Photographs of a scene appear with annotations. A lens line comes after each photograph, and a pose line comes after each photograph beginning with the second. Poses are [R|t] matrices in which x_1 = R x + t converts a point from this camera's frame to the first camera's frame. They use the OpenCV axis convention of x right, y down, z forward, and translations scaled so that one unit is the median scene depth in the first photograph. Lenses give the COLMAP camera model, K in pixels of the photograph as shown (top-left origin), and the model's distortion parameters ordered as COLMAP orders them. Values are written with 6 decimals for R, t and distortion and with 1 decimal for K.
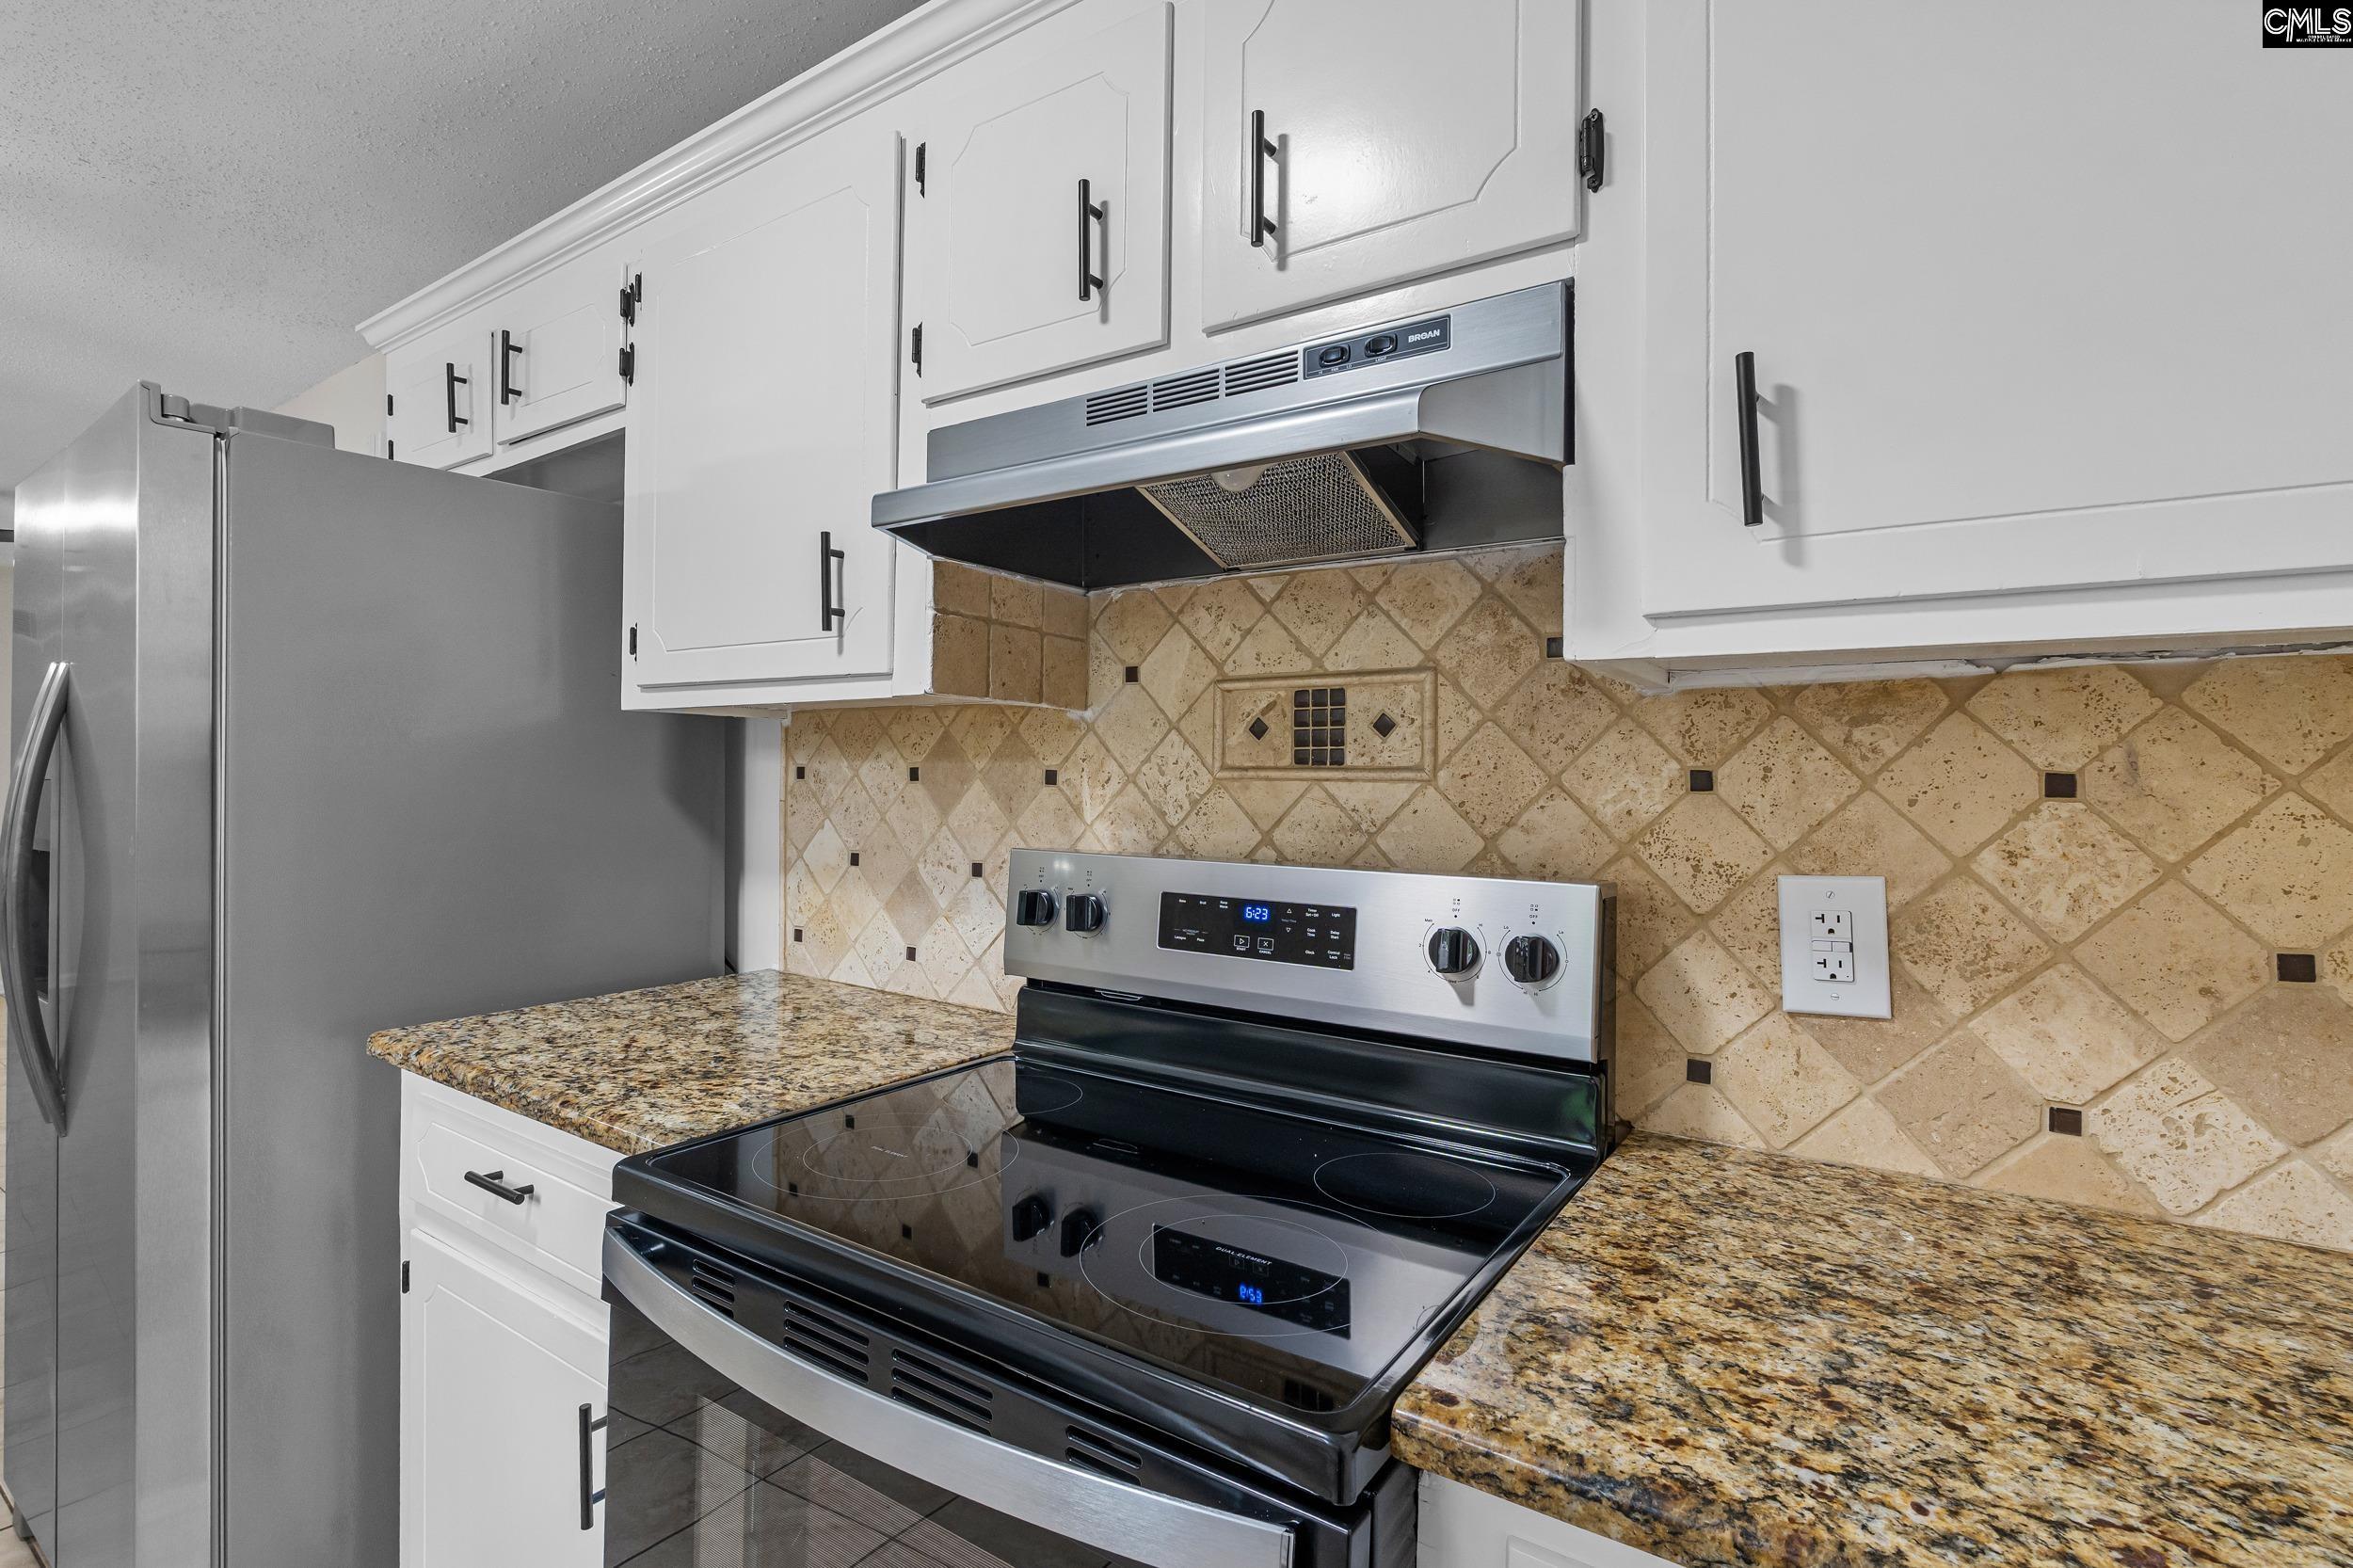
lens RADIAL K [[1110.7, 0, 1152.4], [0, 1110.7, 786.2], [0, 0, 1]] dist [-0.006046, -0.000983]
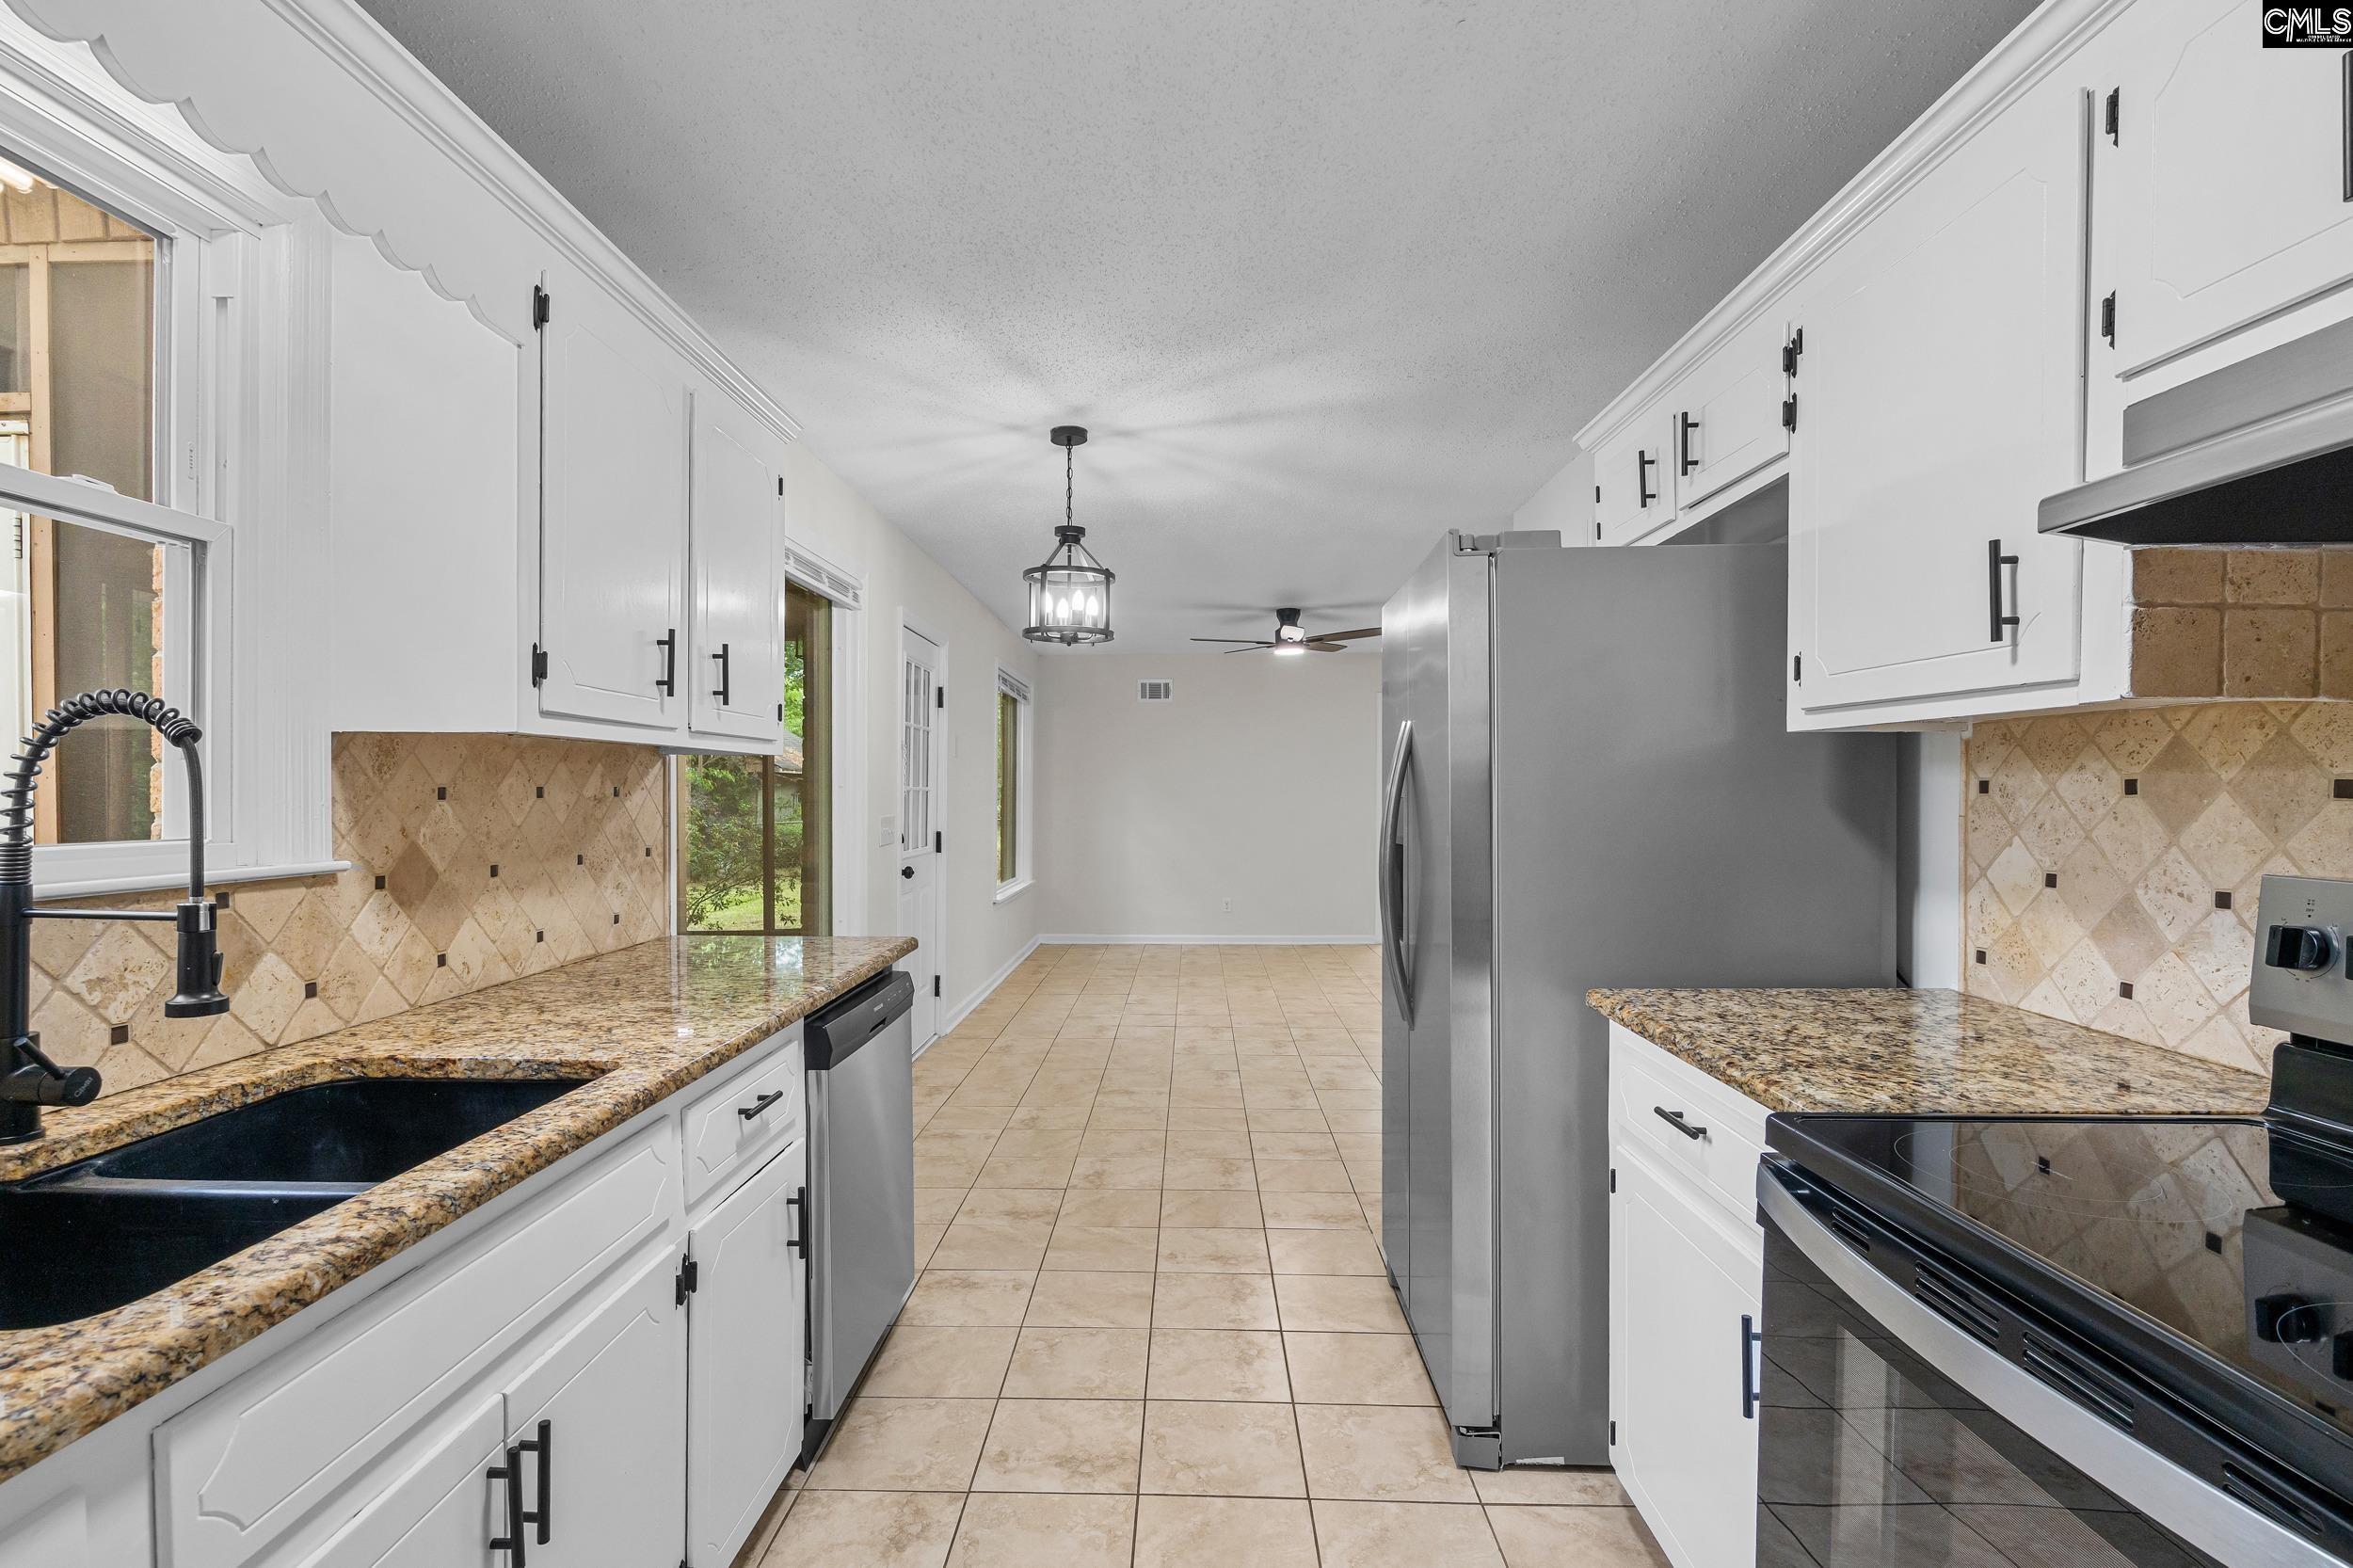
lens RADIAL K [[1110.7, 0, 1152.4], [0, 1110.7, 786.2], [0, 0, 1]] dist [-0.006046, -0.000983]
pose [[0.550780, -0.014166, -0.834530, 0.105171], [0.001625, 0.999872, -0.015901, 0.001446], [0.834649, 0.007402, 0.550733, -0.150473]]
